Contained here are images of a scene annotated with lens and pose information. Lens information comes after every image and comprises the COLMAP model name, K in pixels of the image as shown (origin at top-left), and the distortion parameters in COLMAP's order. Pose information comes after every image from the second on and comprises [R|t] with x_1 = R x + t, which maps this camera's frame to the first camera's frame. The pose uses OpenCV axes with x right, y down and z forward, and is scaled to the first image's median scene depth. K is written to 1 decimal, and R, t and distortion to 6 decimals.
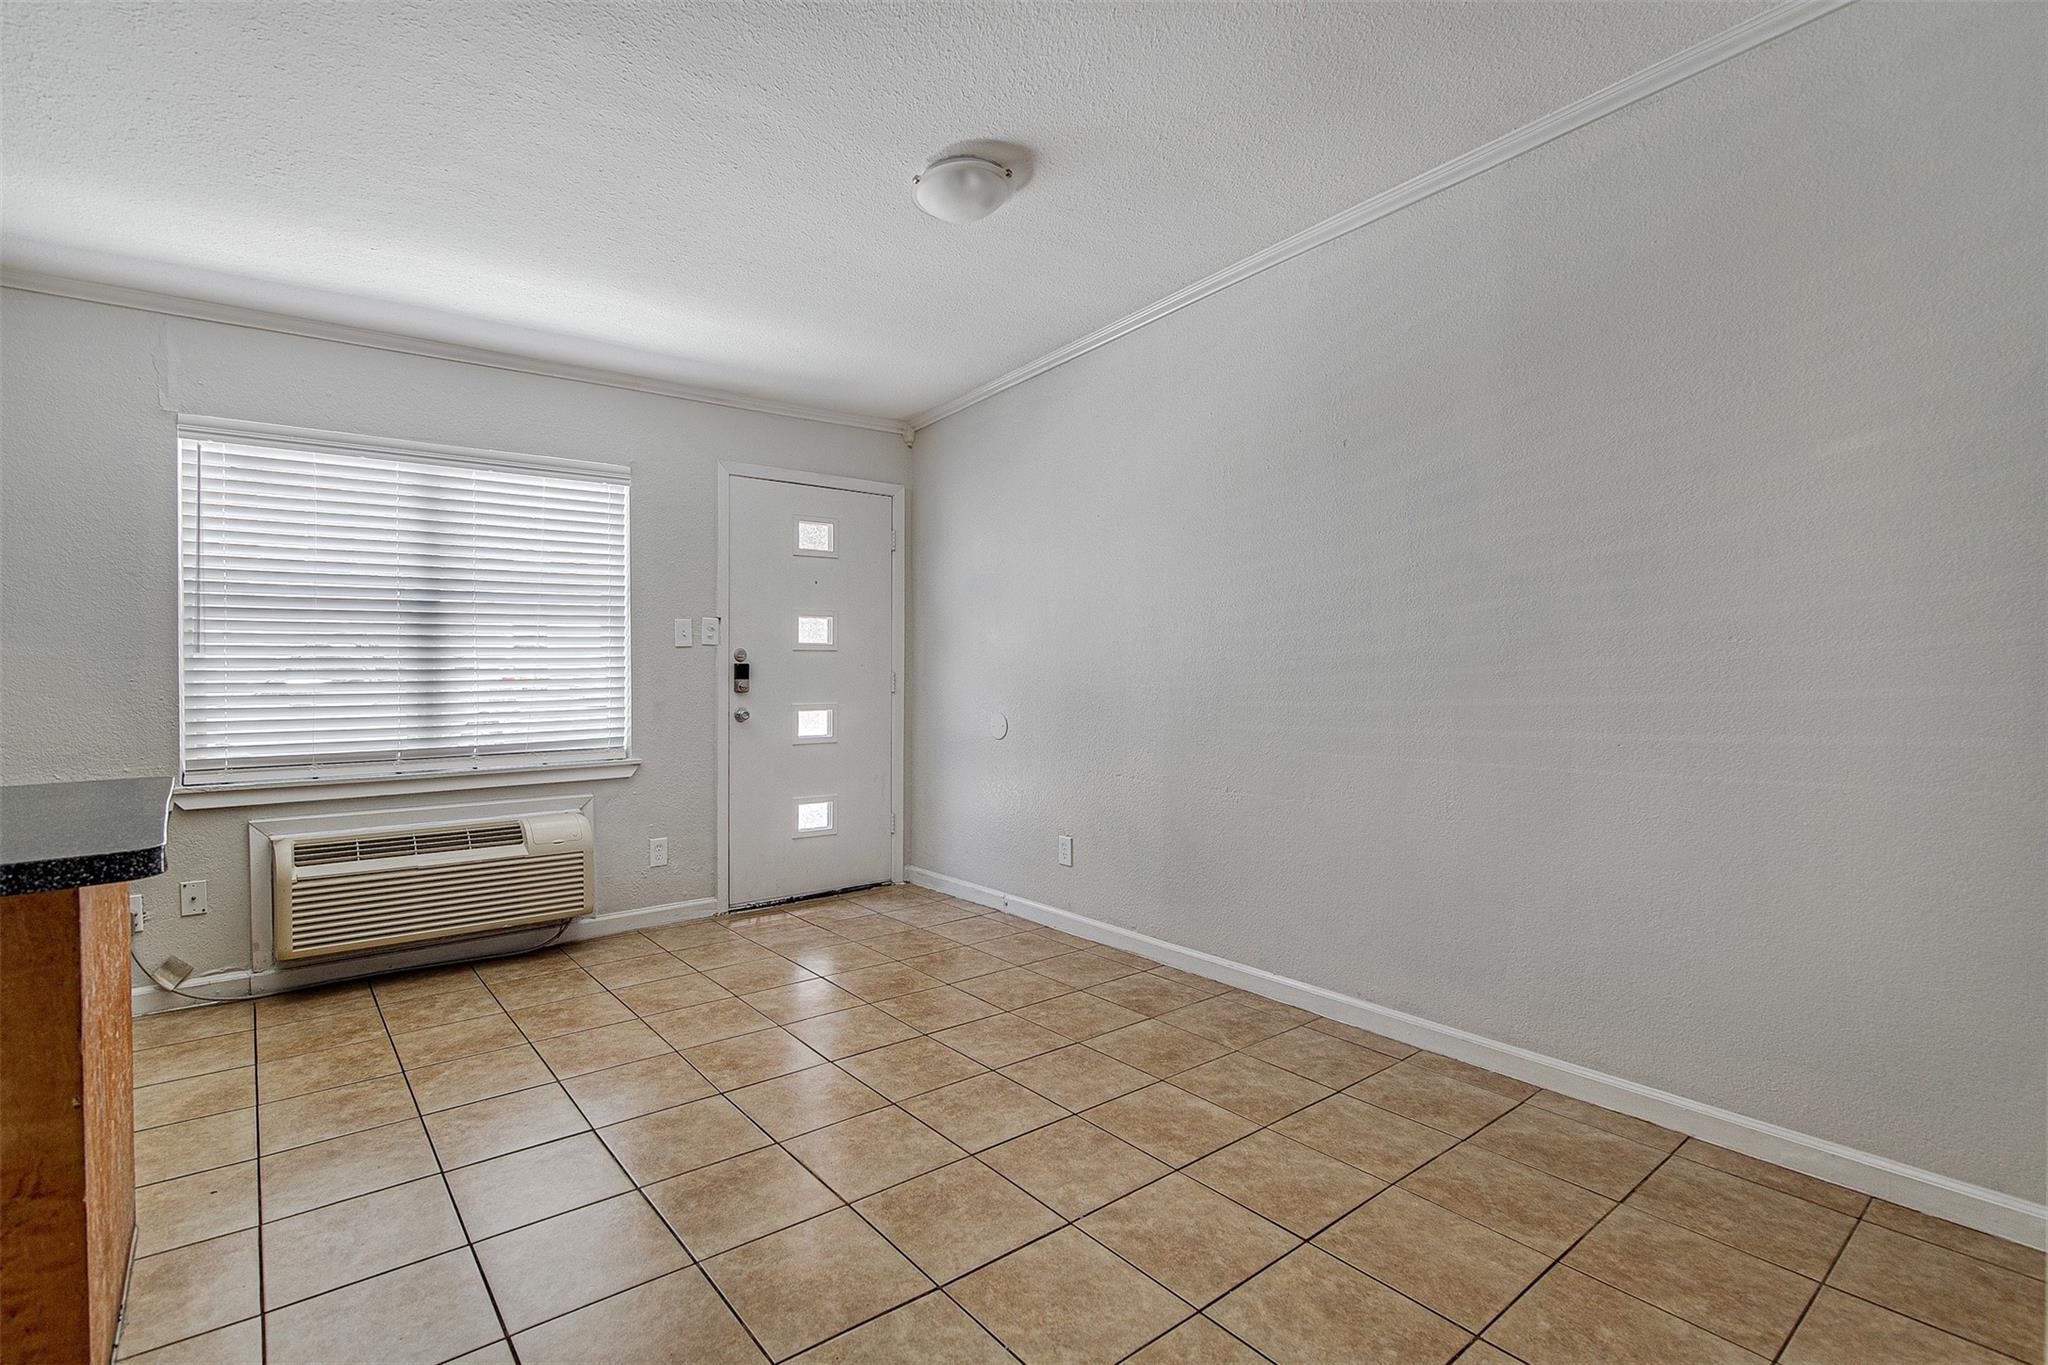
lens RADIAL K [[948.0, 0, 962.6], [0, 948.0, 676.9], [0, 0, 1]] dist [-0.003239, -0.000323]
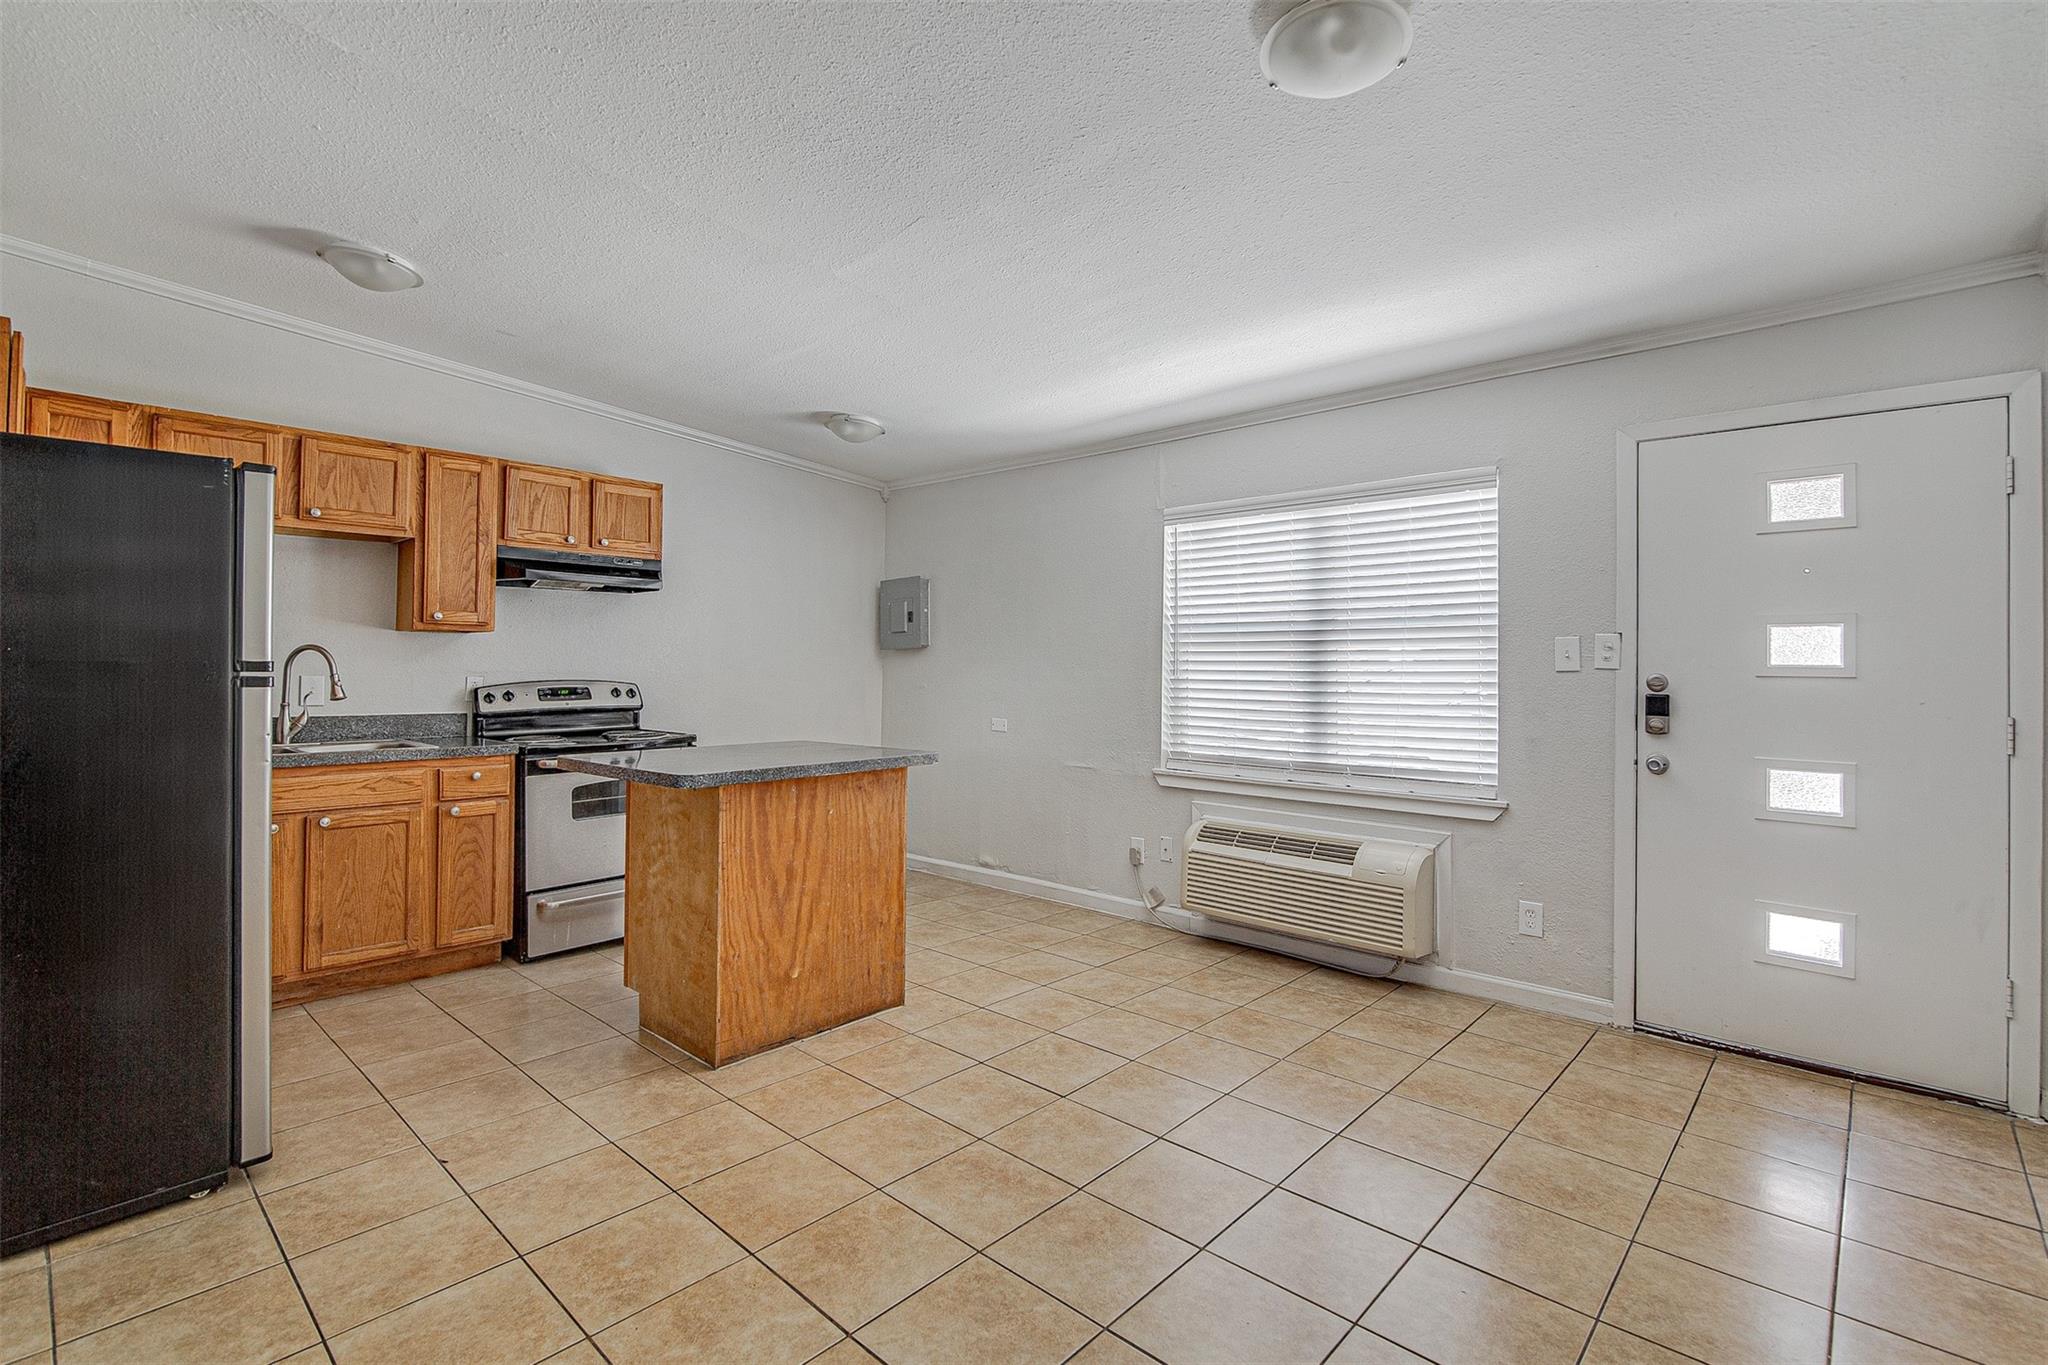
lens RADIAL K [[938.9, 0, 1025.1], [0, 938.9, 652.5], [0, 0, 1]] dist [-0.004855, -0.000062]
pose [[0.180946, -0.012843, -0.983409, 0.492844], [-0.024141, 0.999555, -0.017495, -0.027779], [0.983197, 0.026906, 0.180556, 0.494241]]
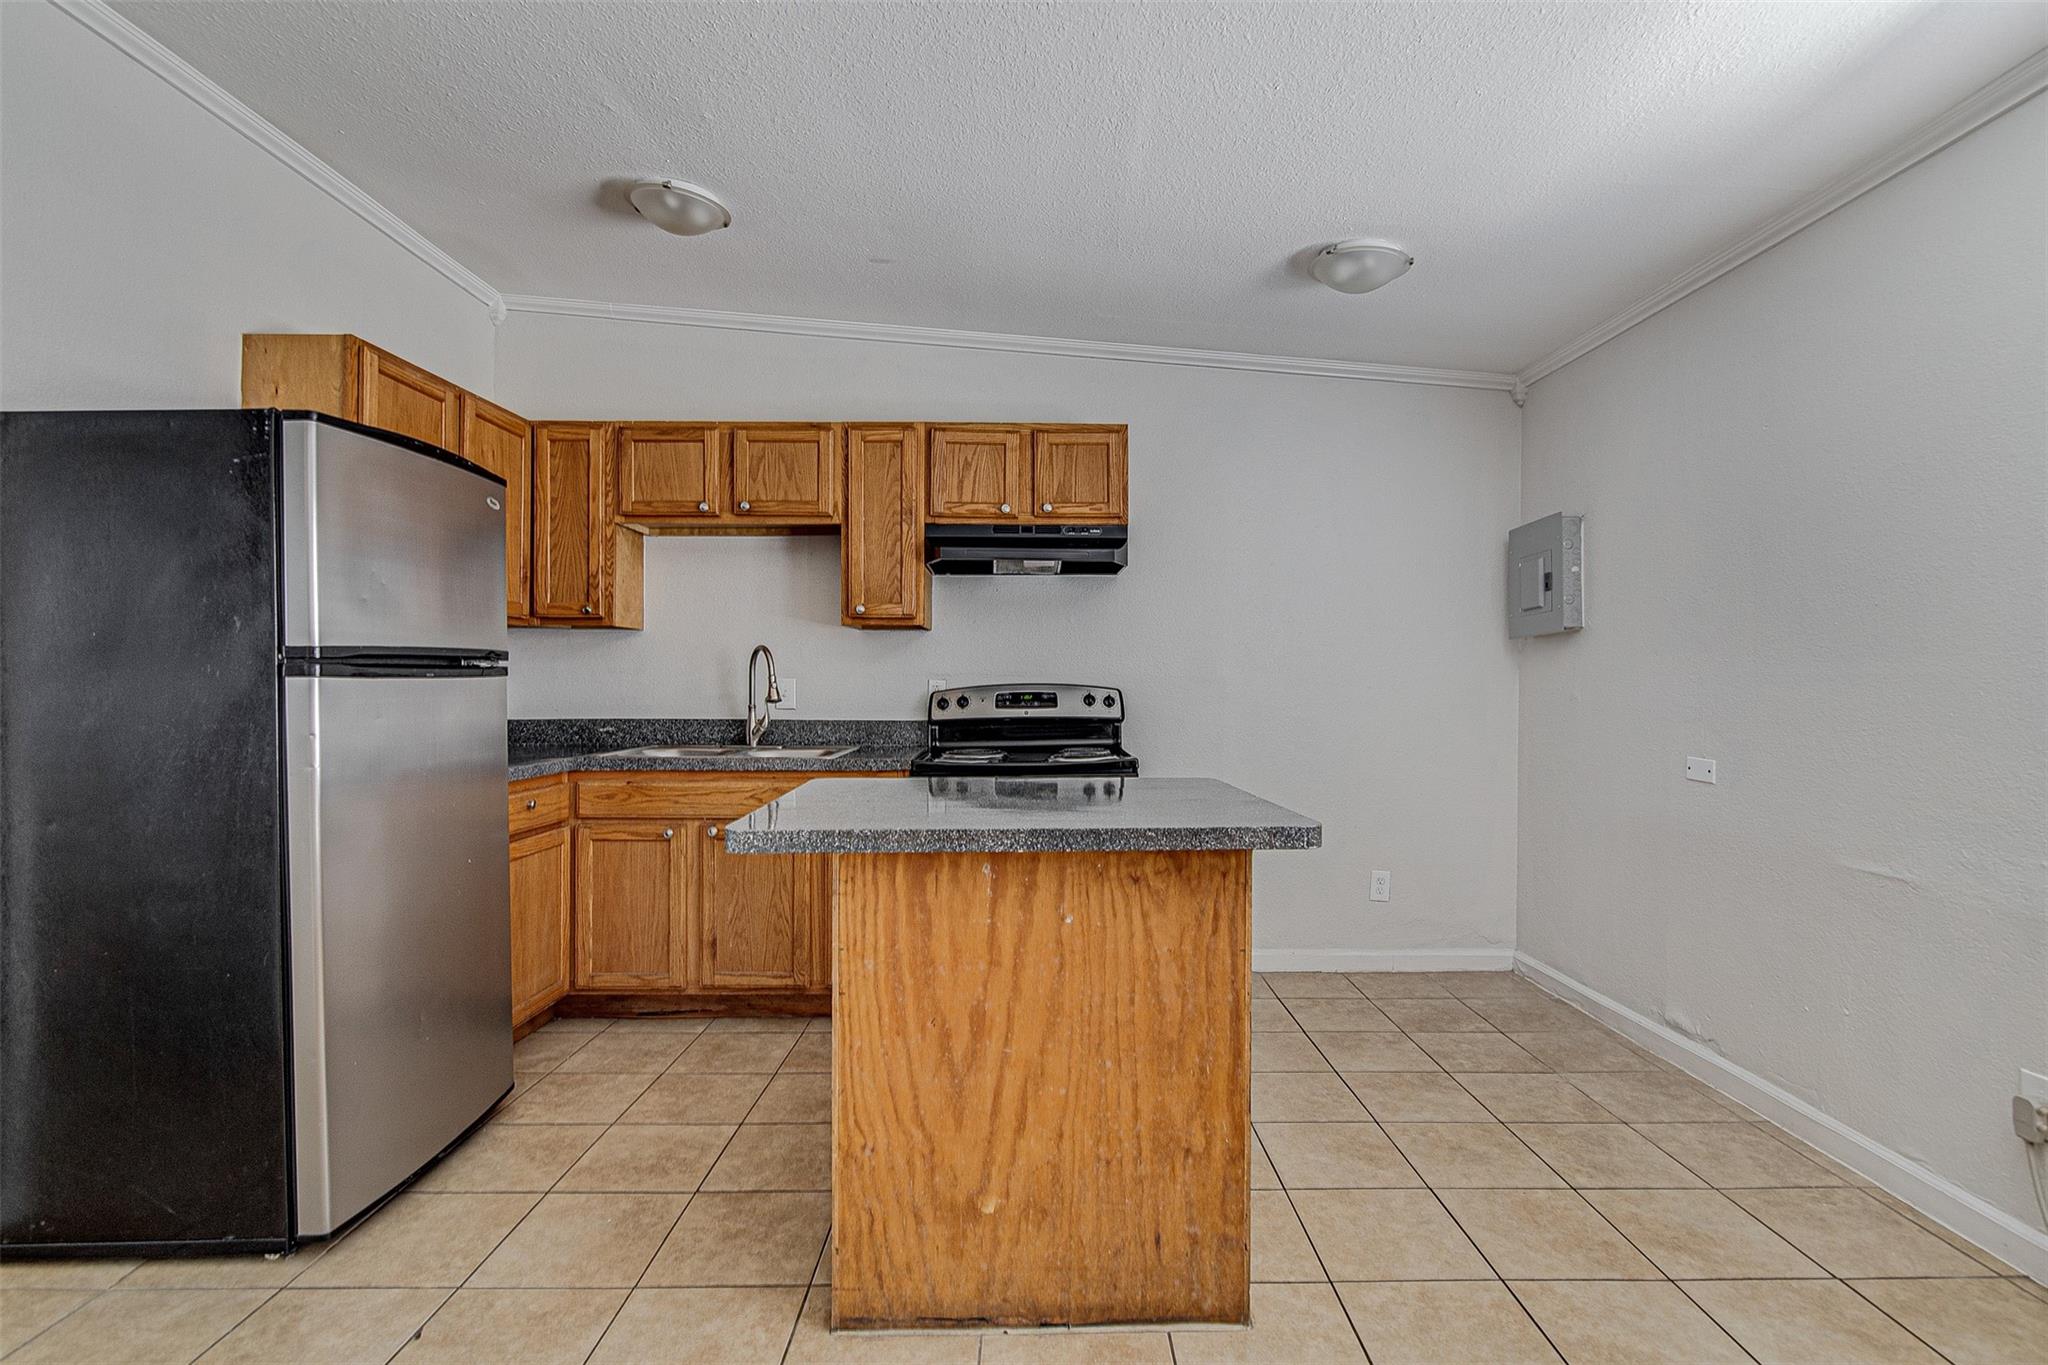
lens RADIAL K [[950.0, 0, 1039.2], [0, 950.0, 678.4], [0, 0, 1]] dist [-0.011319, -0.000128]
pose [[-0.589334, -0.000822, -0.807889, -0.031213], [-0.014456, 0.999850, 0.009528, -0.013389], [0.807761, 0.017294, -0.589257, 0.749740]]
